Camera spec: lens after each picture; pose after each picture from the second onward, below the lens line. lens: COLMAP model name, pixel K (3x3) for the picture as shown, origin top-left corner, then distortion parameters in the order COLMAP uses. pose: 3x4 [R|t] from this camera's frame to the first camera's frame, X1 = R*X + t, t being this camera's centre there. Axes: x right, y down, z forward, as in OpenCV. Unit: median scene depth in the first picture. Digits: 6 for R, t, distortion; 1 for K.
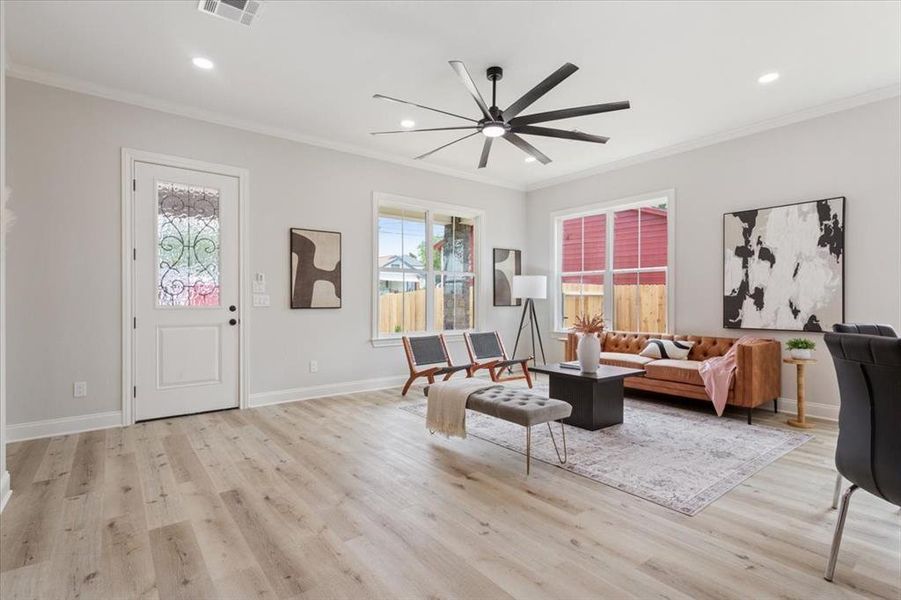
lens RADIAL K [[435.4, 0, 445.3], [0, 435.4, 304.0], [0, 0, 1]] dist [0.000474, 0.001380]
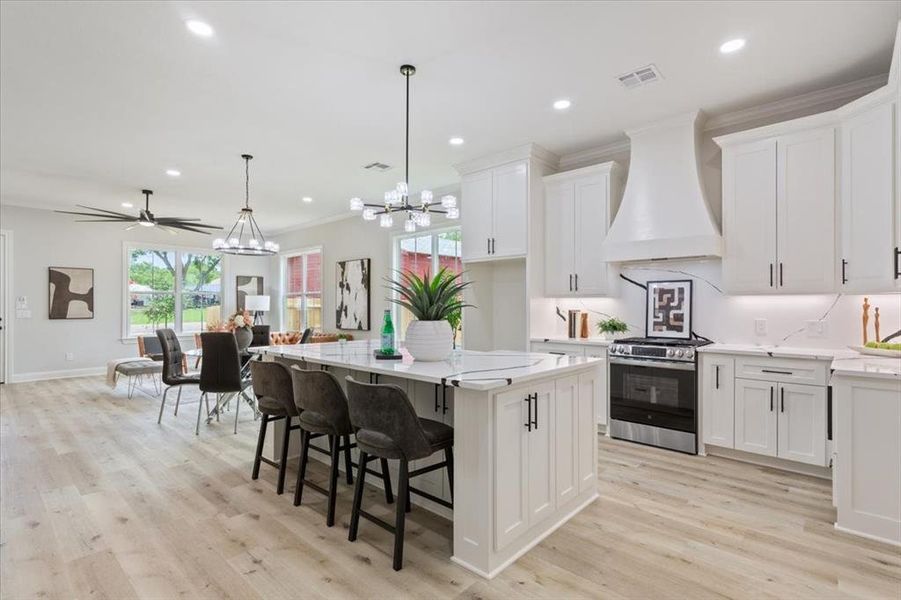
lens RADIAL K [[435.4, 0, 448.6], [0, 435.4, 302.4], [0, 0, 1]] dist [0.000474, 0.001380]
pose [[0.985145, -0.000330, 0.171726, 0.815315], [0.003304, 0.999849, -0.017033, -0.018182], [-0.171694, 0.017347, 0.984998, -0.806618]]
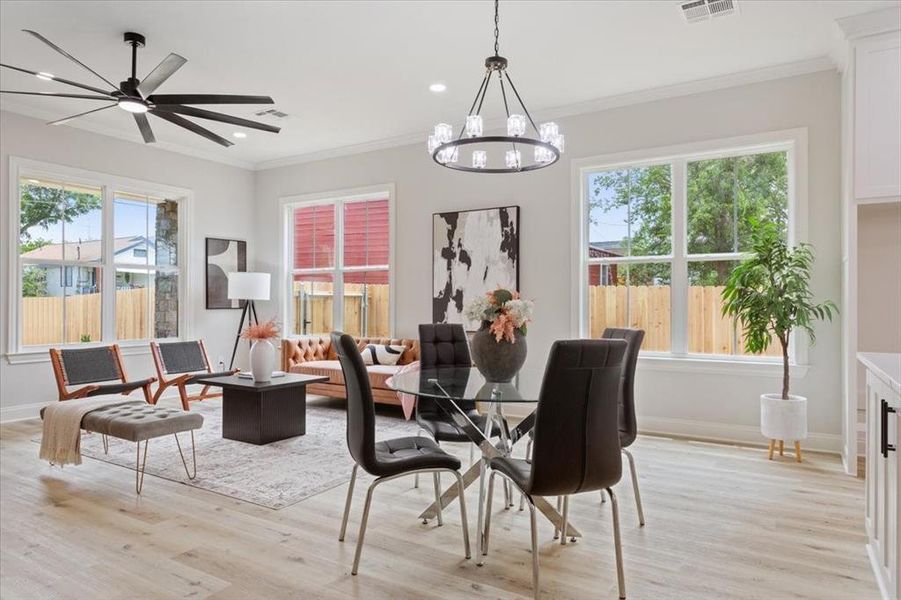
lens RADIAL K [[566.7, 0, 445.4], [0, 566.7, 299.6], [0, 0, 1]] dist [0.001479, -0.001669]
pose [[0.935073, 0.003386, 0.354440, 0.224431], [0.000820, 0.999931, -0.011715, 0.000038], [-0.354455, 0.011245, 0.935005, -0.204576]]
